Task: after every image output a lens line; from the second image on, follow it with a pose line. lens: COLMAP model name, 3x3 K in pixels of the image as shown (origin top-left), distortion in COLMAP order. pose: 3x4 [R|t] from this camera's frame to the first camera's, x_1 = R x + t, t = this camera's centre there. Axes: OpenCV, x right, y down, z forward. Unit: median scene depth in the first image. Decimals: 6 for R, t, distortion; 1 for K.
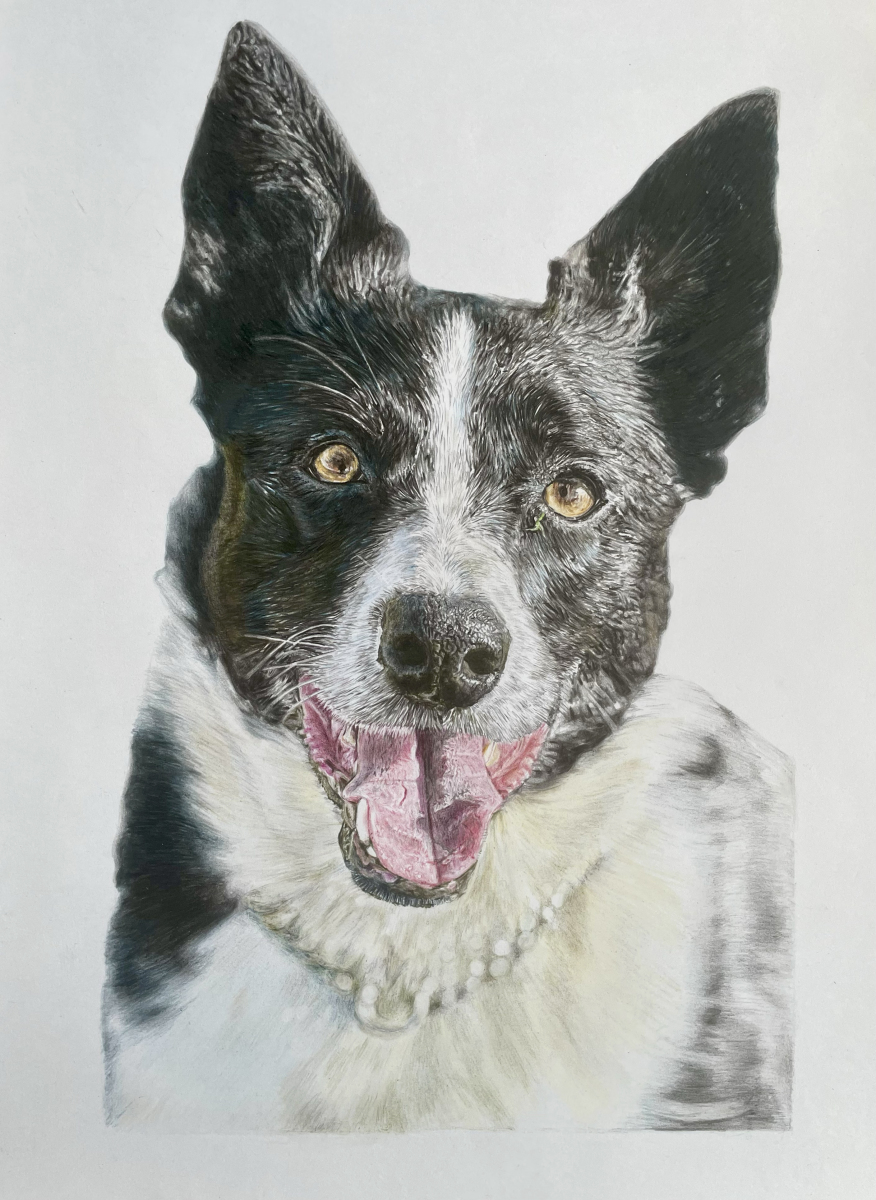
lens RADIAL K [[887.8, 0, 439.0], [0, 887.8, 599.7], [0, 0, 1]] dist [0.001306, 0.000300]
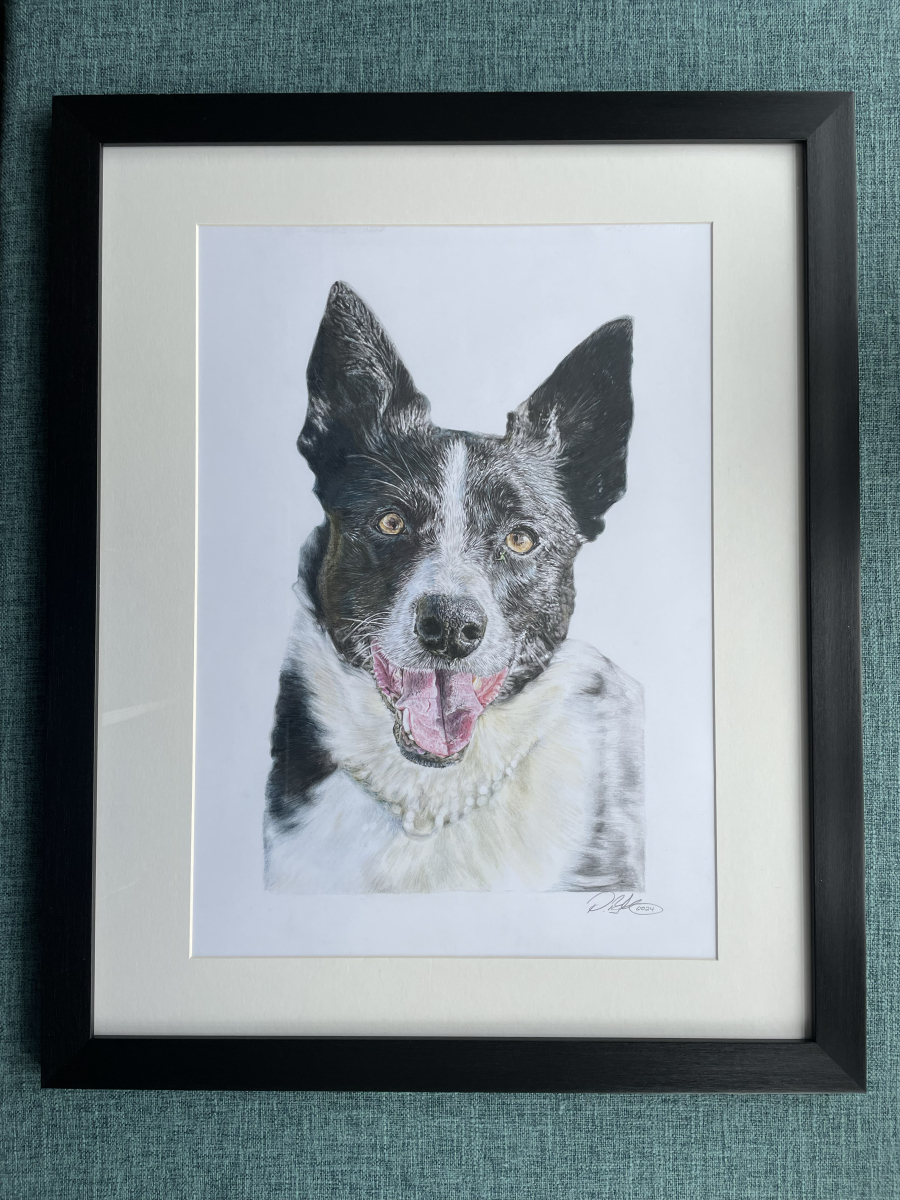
lens RADIAL K [[887.8, 0, 449.6], [0, 887.8, 599.7], [0, 0, 1]] dist [0.001306, 0.000300]
pose [[0.999933, -0.004652, 0.010639, -0.015626], [0.004538, 0.999933, 0.010666, -0.016143], [-0.010688, -0.010617, 0.999887, -0.815335]]
